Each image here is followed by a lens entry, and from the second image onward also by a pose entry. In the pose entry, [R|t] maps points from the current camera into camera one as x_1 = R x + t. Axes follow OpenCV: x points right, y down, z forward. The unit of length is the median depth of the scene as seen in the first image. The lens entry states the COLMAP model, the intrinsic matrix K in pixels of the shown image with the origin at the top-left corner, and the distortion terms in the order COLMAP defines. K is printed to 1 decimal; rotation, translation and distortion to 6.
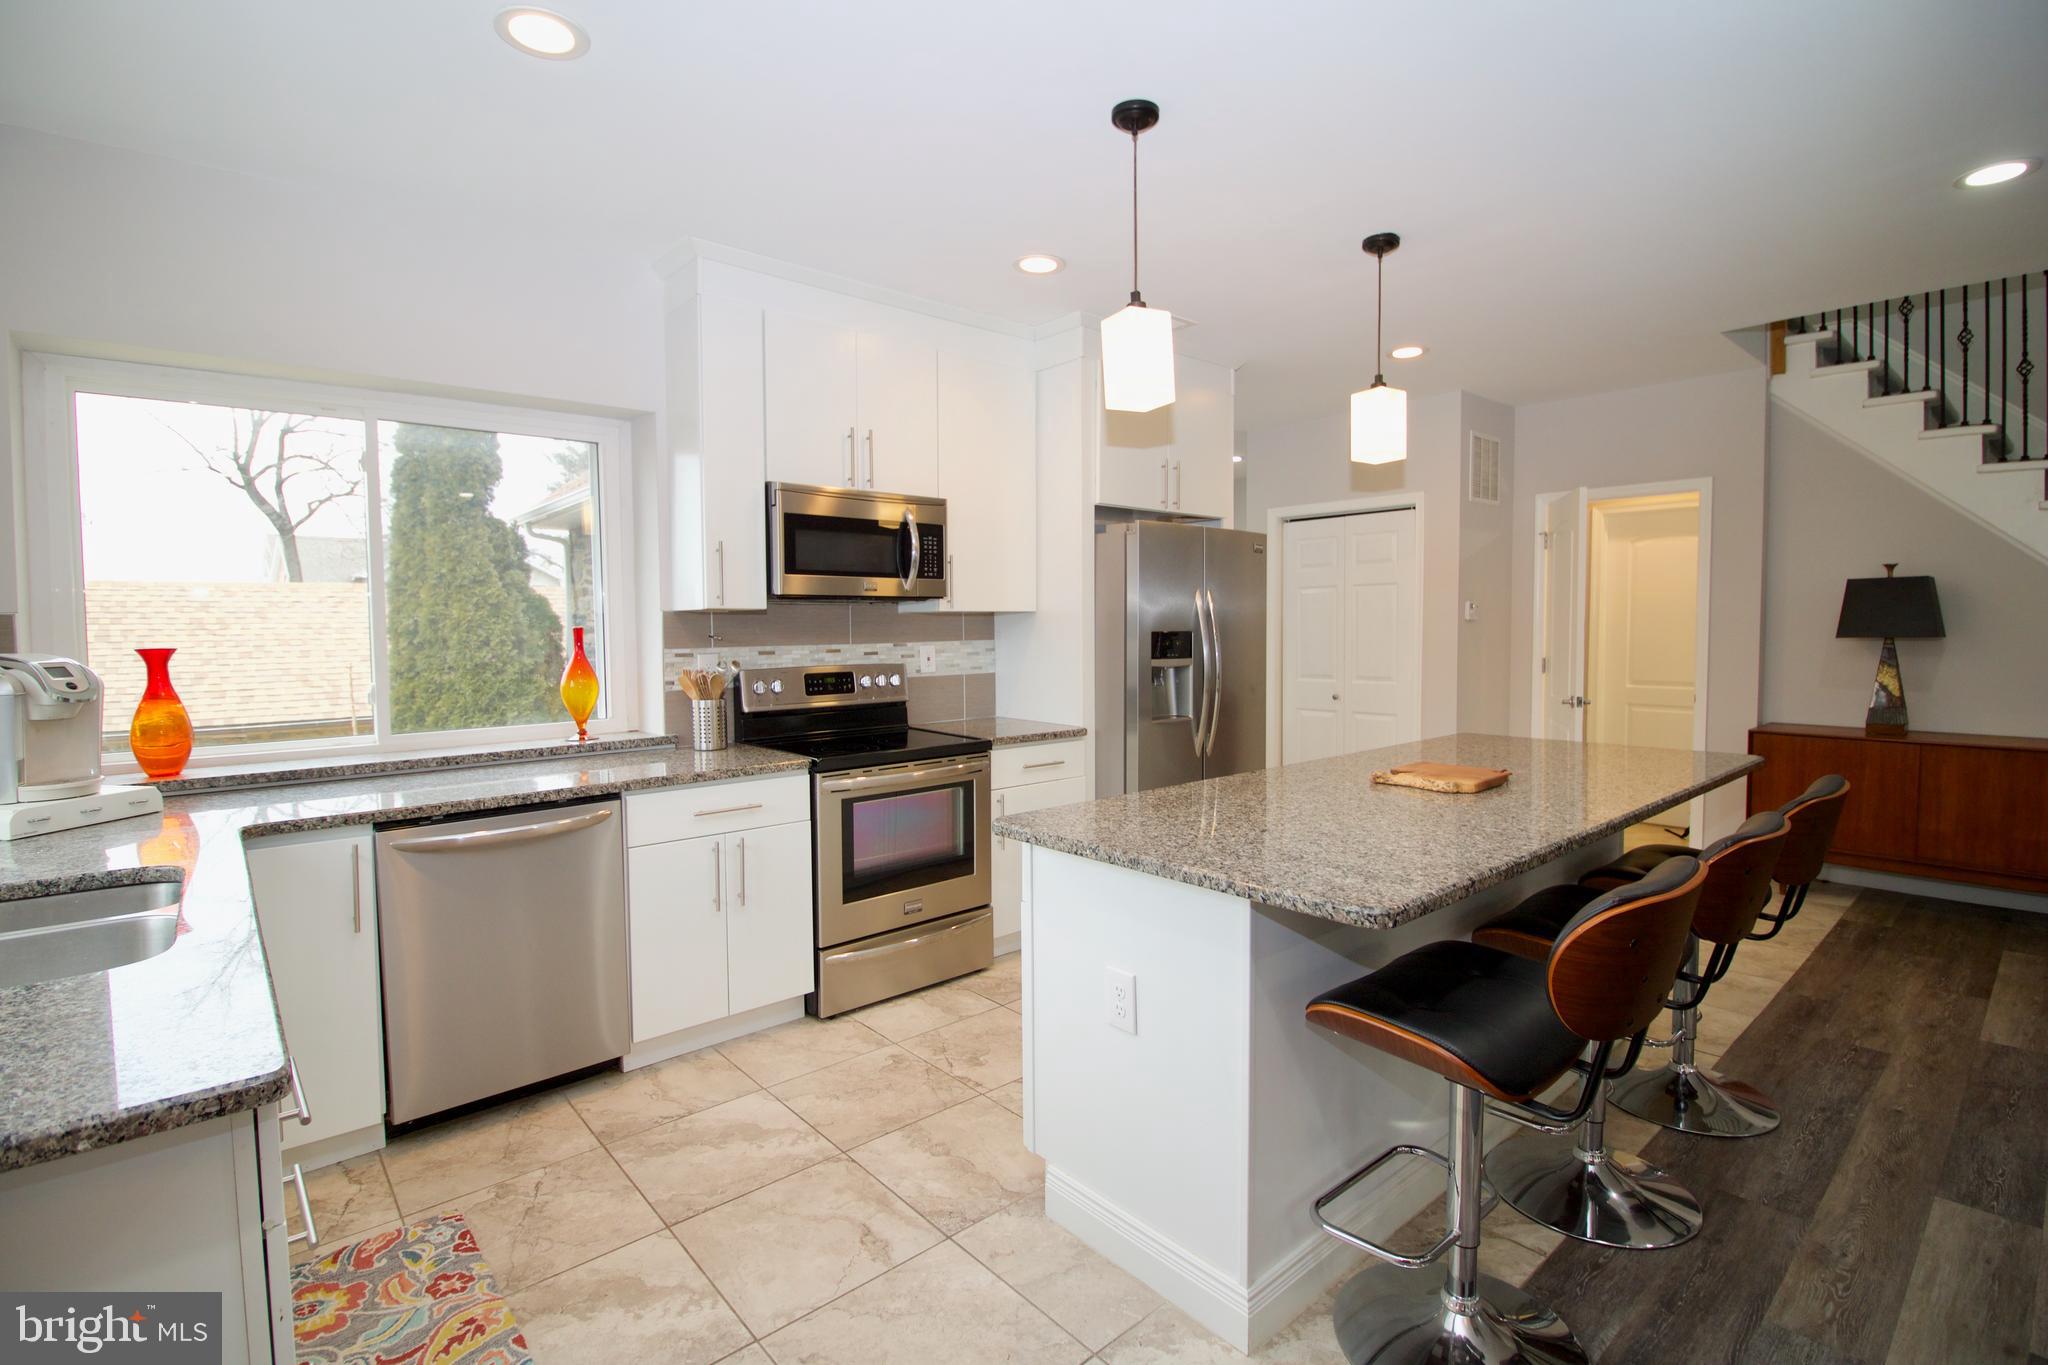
lens RADIAL K [[971.2, 0, 1023.7], [0, 971.2, 689.8], [0, 0, 1]] dist [-0.025441, -0.000388]
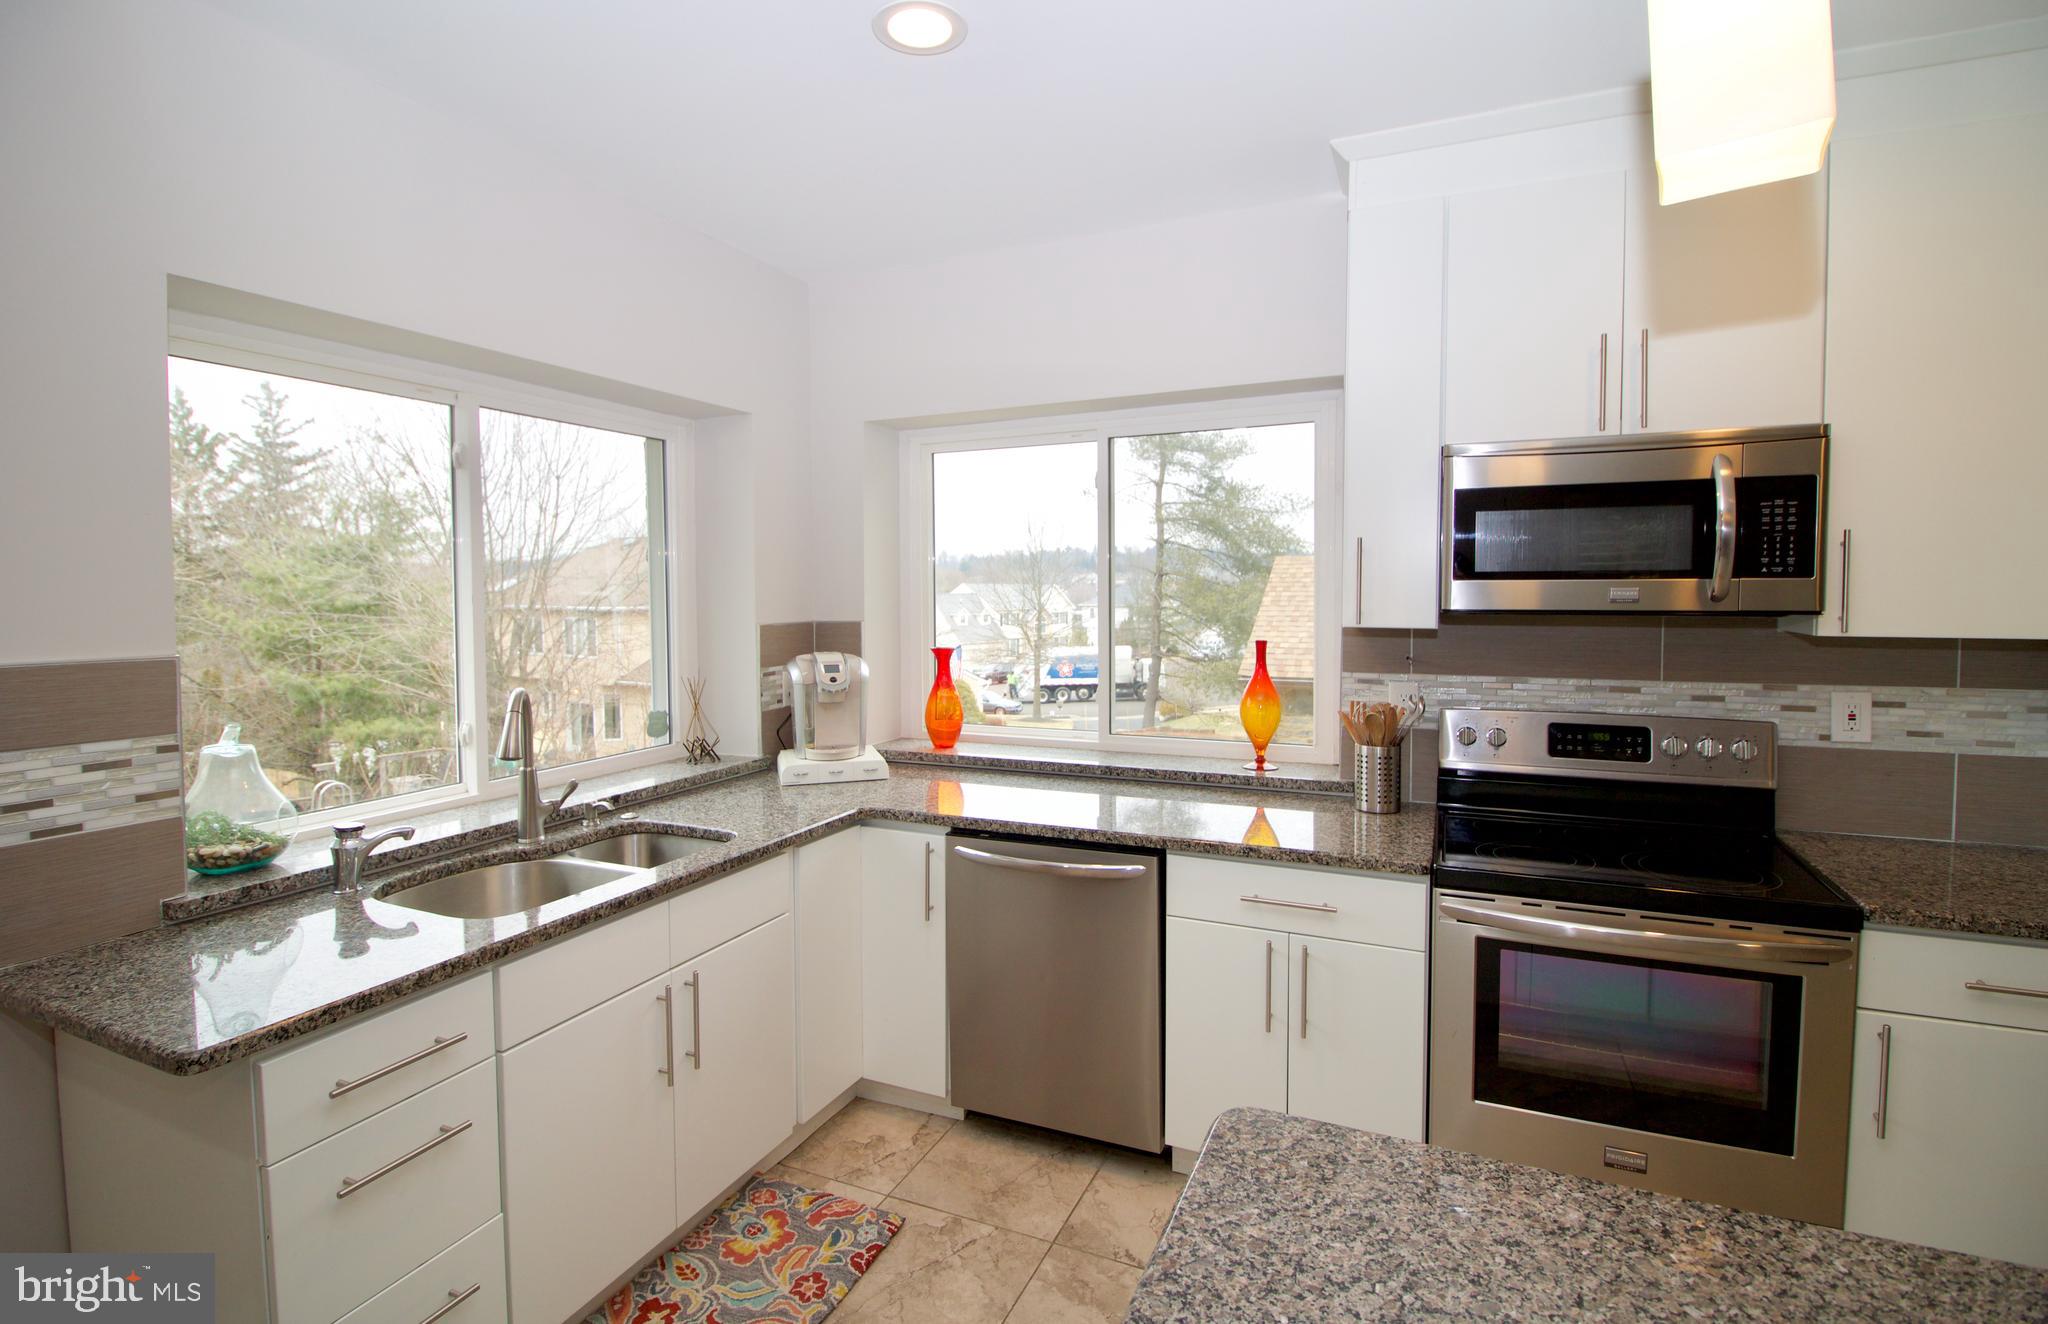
lens RADIAL K [[973.5, 0, 1021.3], [0, 973.5, 644.1], [0, 0, 1]] dist [-0.006128, -0.000631]
pose [[0.402542, 0.057581, -0.913589, 0.248898], [-0.057525, 0.997638, 0.037532, -0.079883], [0.913592, 0.037446, 0.404903, 0.435513]]
